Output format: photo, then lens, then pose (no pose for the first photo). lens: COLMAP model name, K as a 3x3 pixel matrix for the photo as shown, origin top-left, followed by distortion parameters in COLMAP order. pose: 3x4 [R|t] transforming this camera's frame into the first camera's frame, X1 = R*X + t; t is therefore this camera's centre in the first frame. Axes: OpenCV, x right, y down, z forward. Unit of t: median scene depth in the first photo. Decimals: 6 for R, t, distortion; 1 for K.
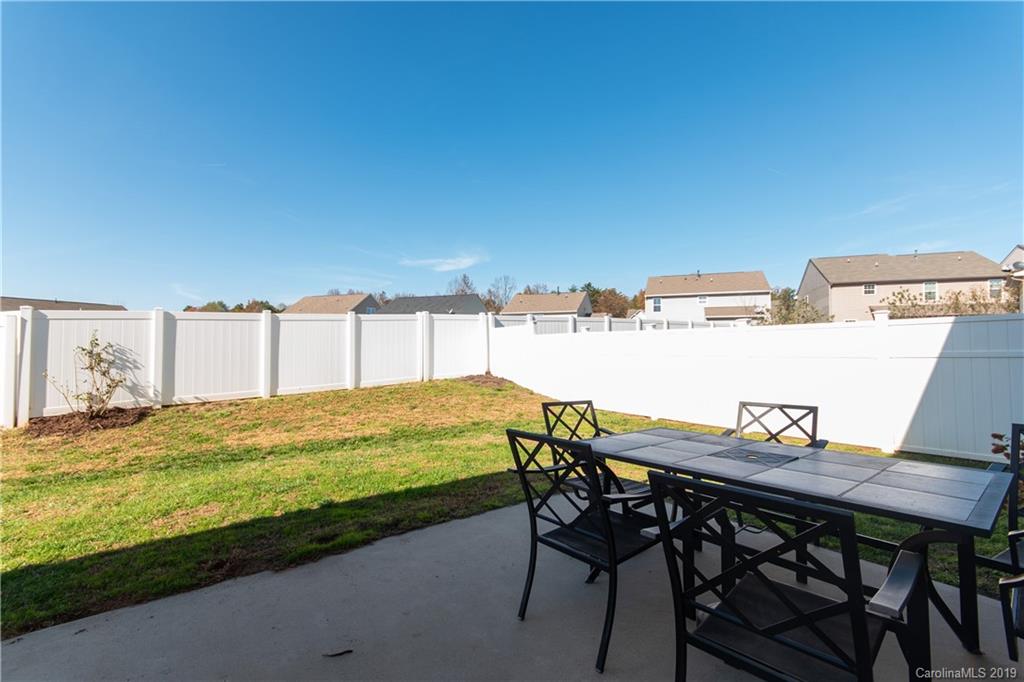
lens RADIAL K [[455.4, 0, 508.2], [0, 455.4, 351.2], [0, 0, 1]] dist [0.010939, 0.000613]
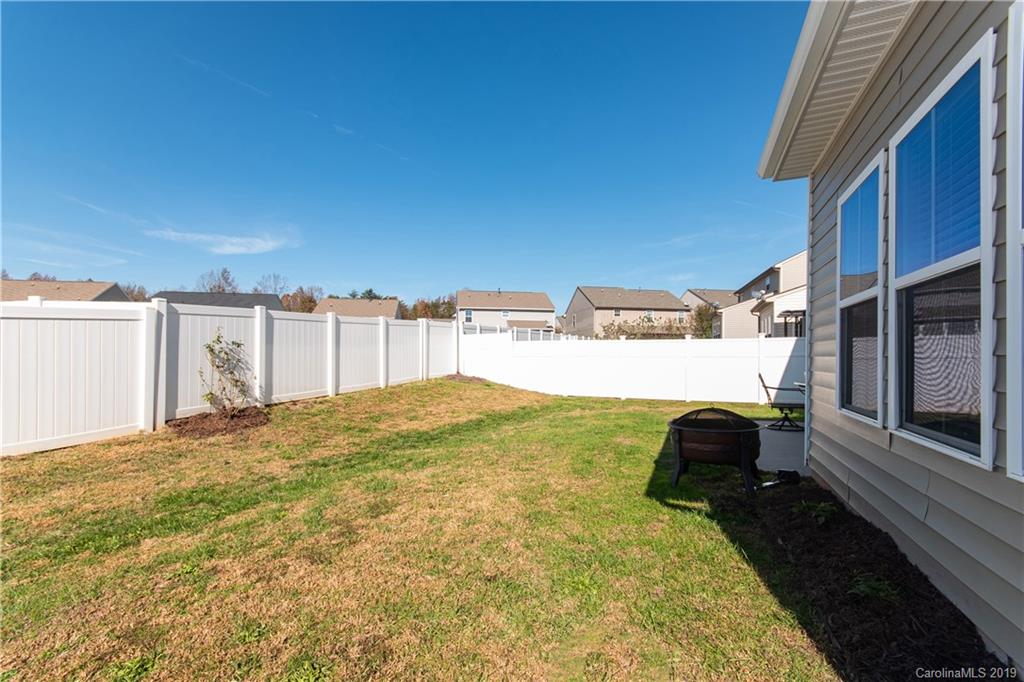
lens RADIAL K [[455.4, 0, 508.2], [0, 455.4, 351.2], [0, 0, 1]] dist [0.010939, 0.000613]
pose [[0.868749, 0.009208, 0.495167, -0.521756], [-0.000870, 0.999854, -0.017067, 0.012781], [-0.495252, 0.014397, 0.868630, -0.076892]]
